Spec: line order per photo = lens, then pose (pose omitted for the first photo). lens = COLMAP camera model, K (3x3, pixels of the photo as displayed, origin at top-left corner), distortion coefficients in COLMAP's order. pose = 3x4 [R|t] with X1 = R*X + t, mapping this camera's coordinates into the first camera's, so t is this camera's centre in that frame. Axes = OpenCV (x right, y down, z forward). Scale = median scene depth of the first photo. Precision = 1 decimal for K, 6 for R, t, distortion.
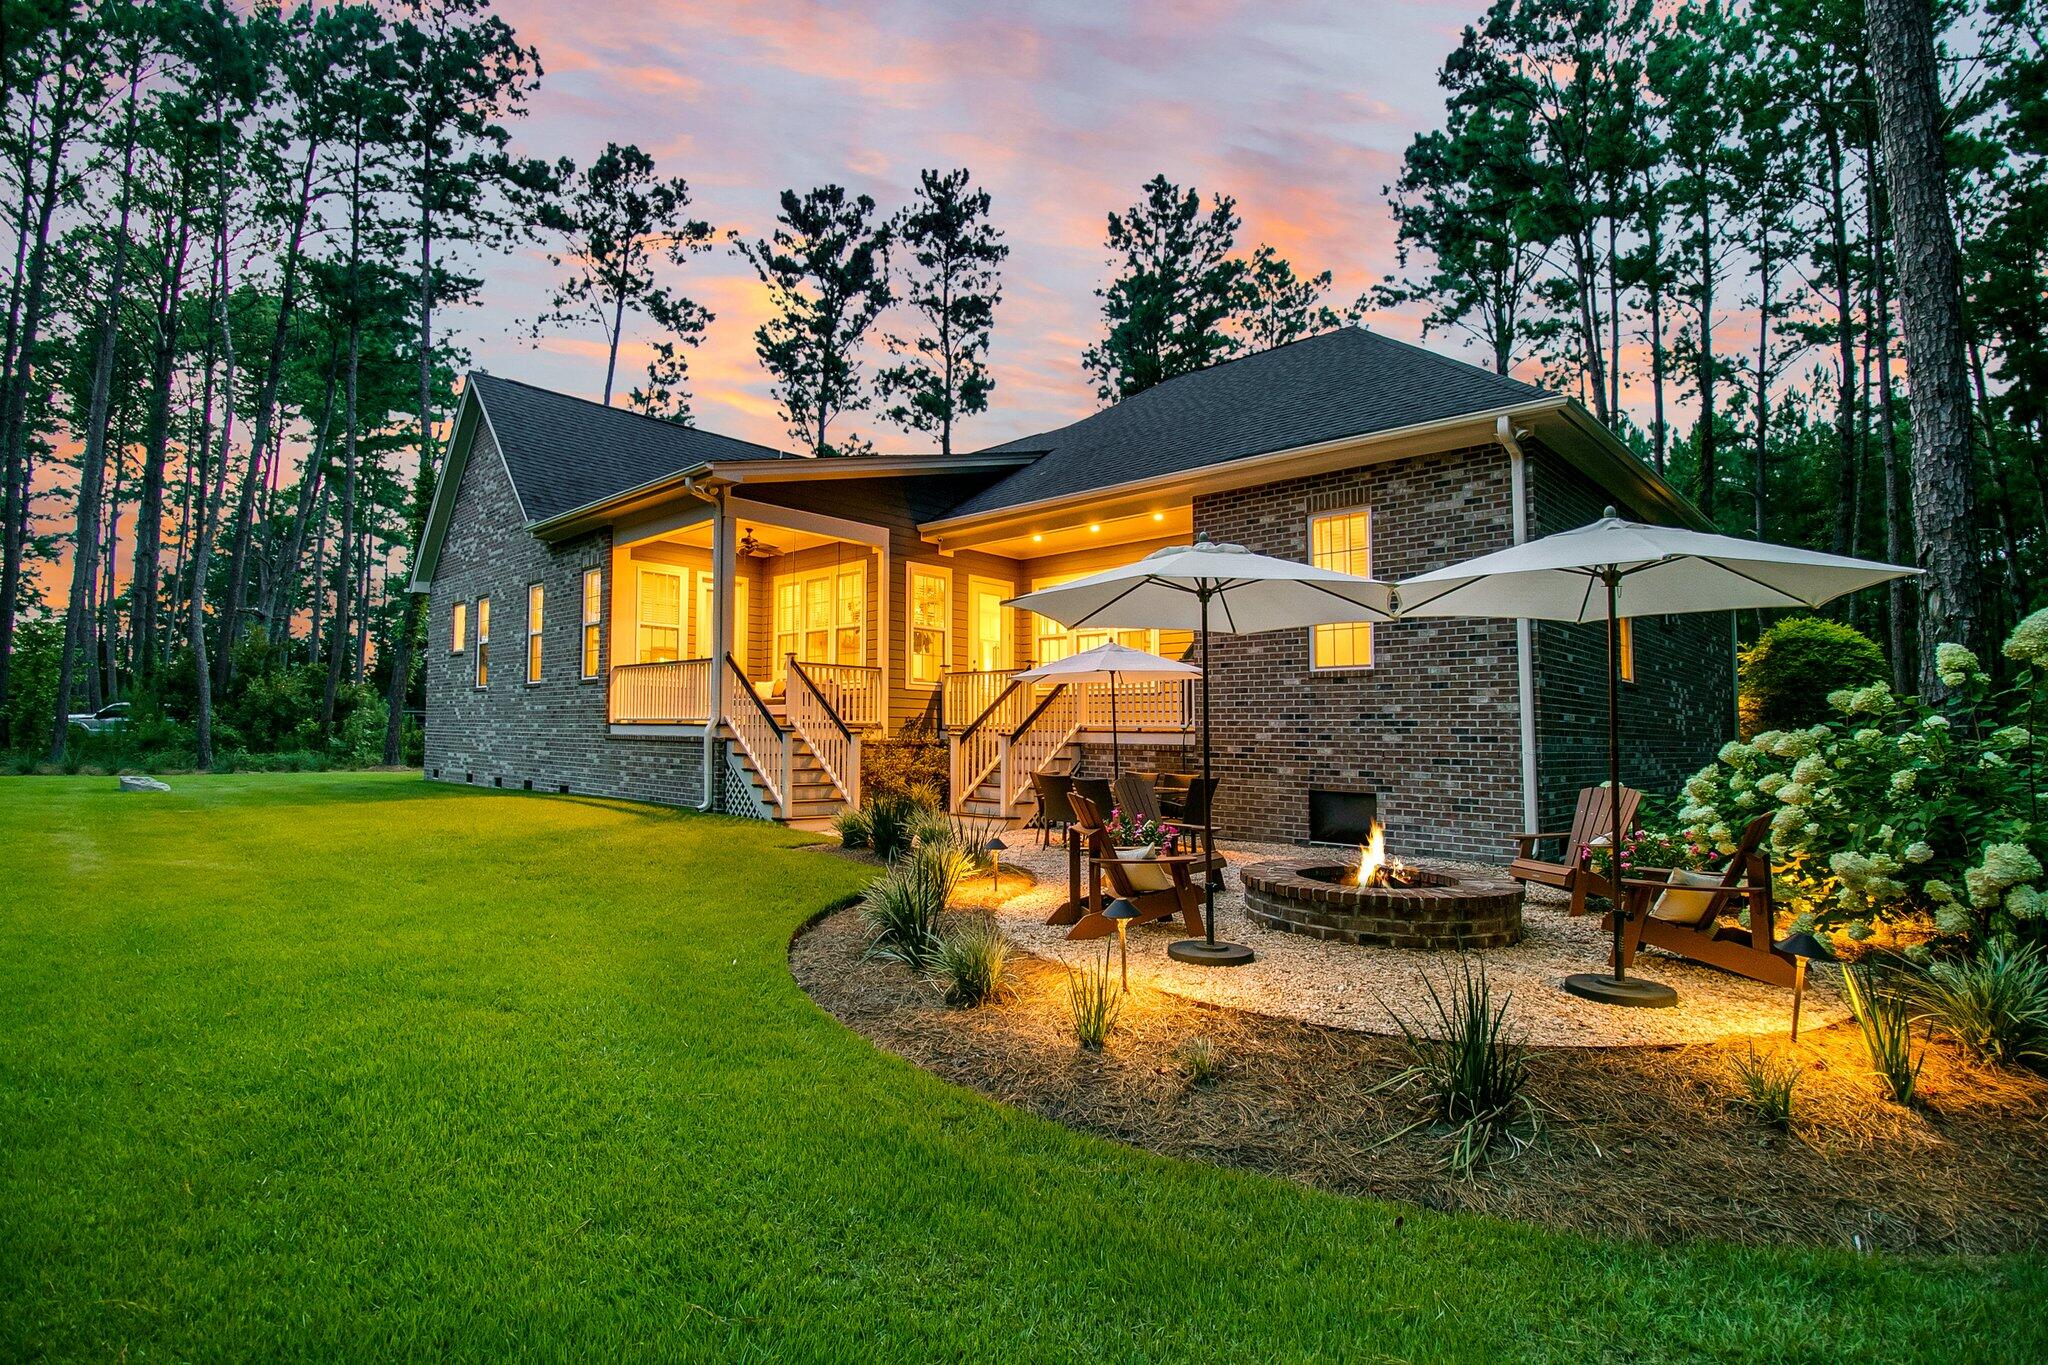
lens RADIAL K [[1015.4, 0, 1022.1], [0, 1015.4, 660.2], [0, 0, 1]] dist [0.003232, 0.000226]
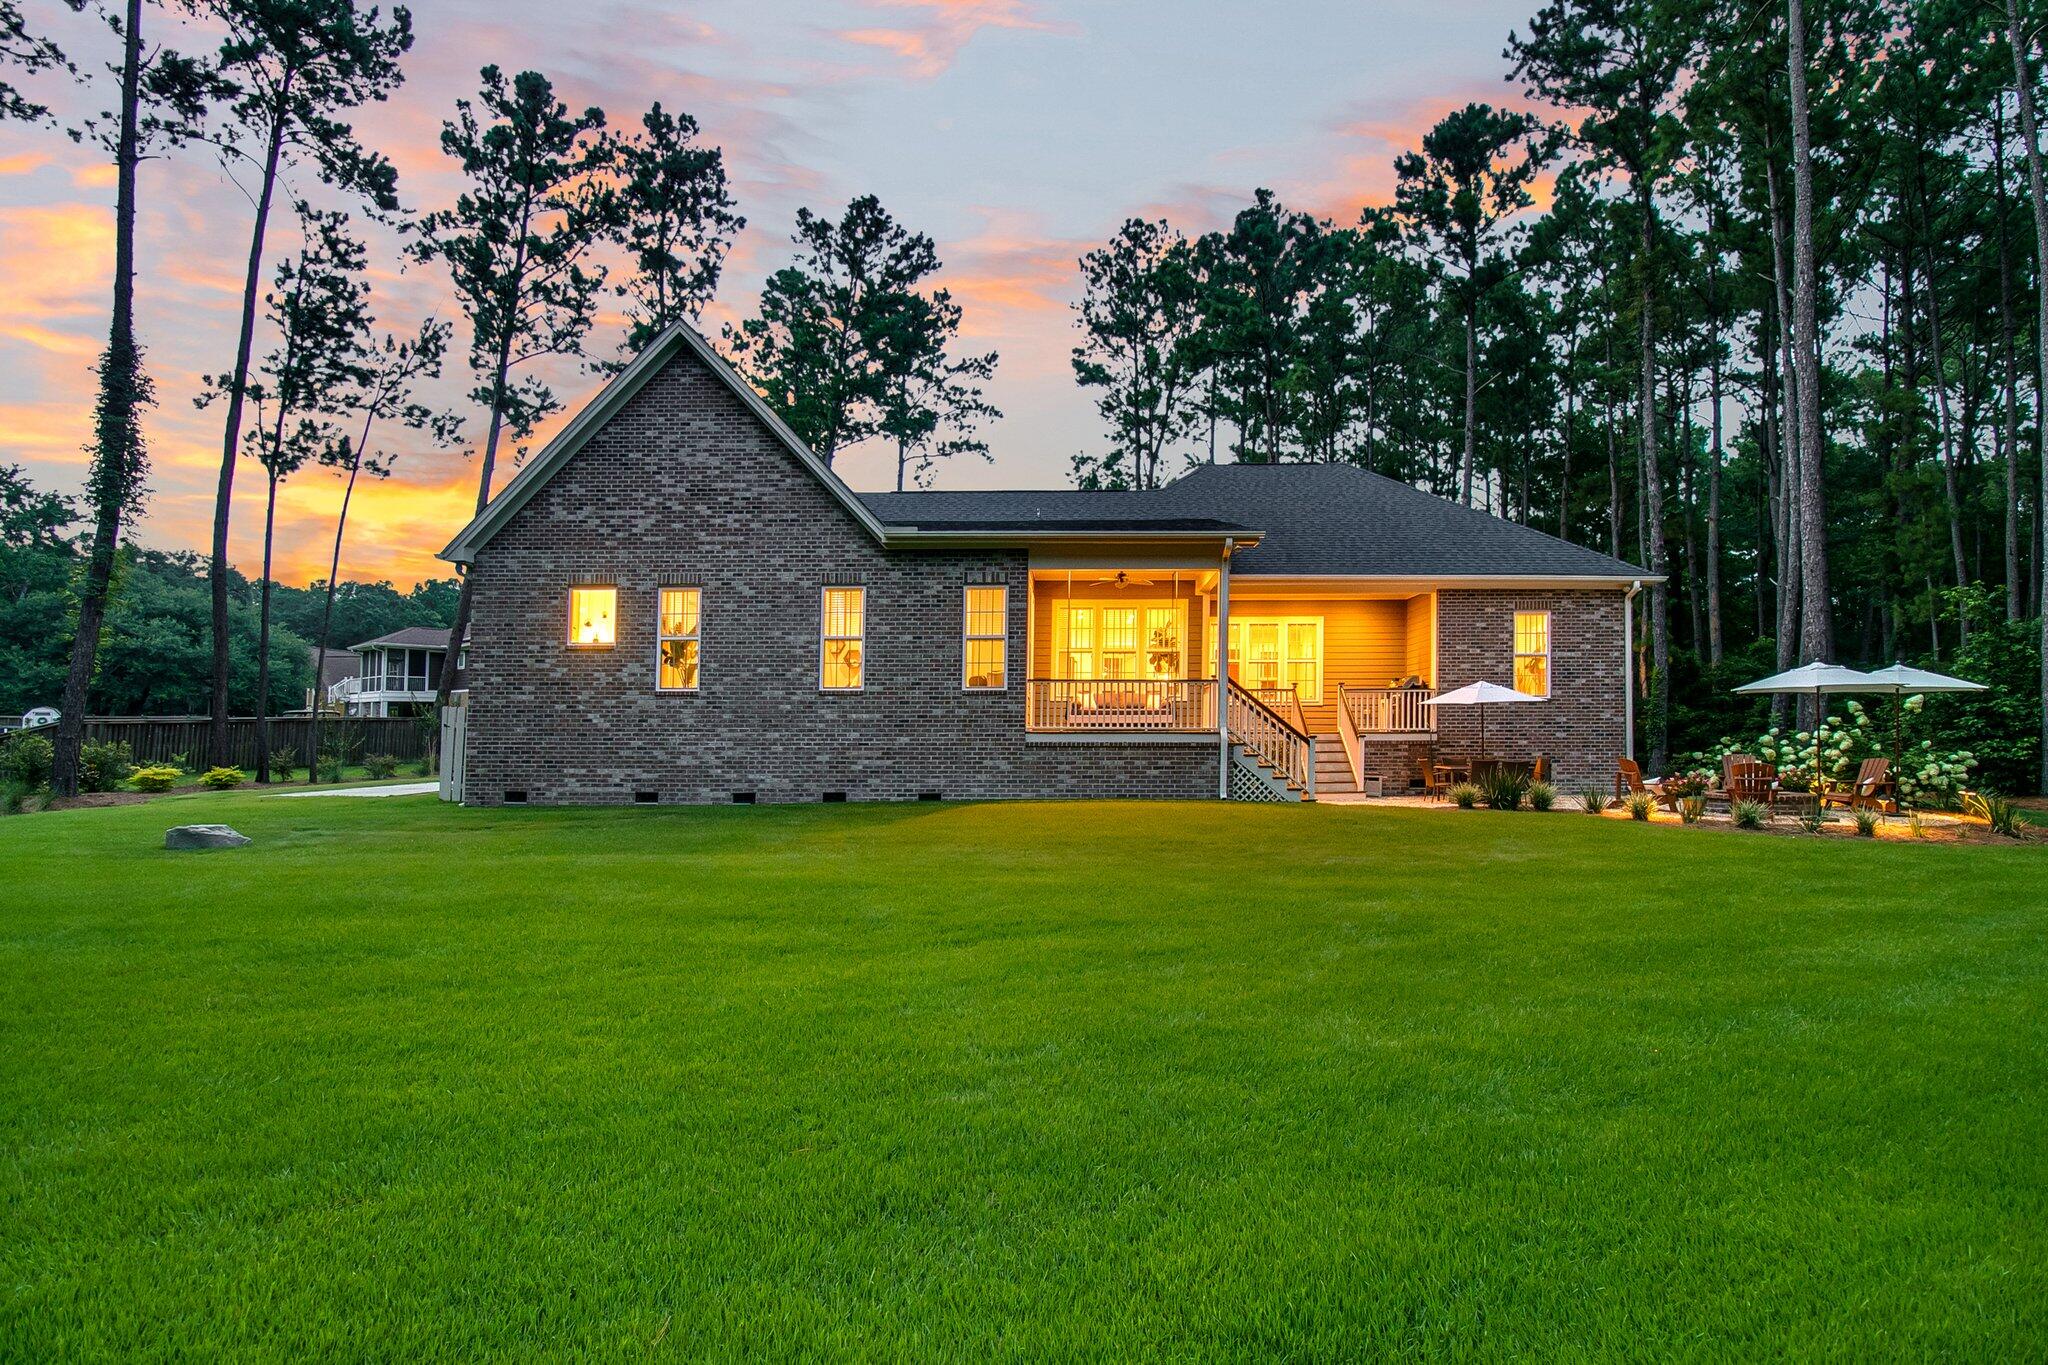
lens RADIAL K [[1070.4, 0, 1024.0], [0, 1070.4, 682.5], [0, 0, 1]] dist [0.000645, -0.015648]
pose [[0.714054, 0.013639, 0.699958, -1.666212], [-0.042449, 0.998814, 0.023842, -0.024998], [-0.698802, -0.046737, 0.713786, 0.256340]]
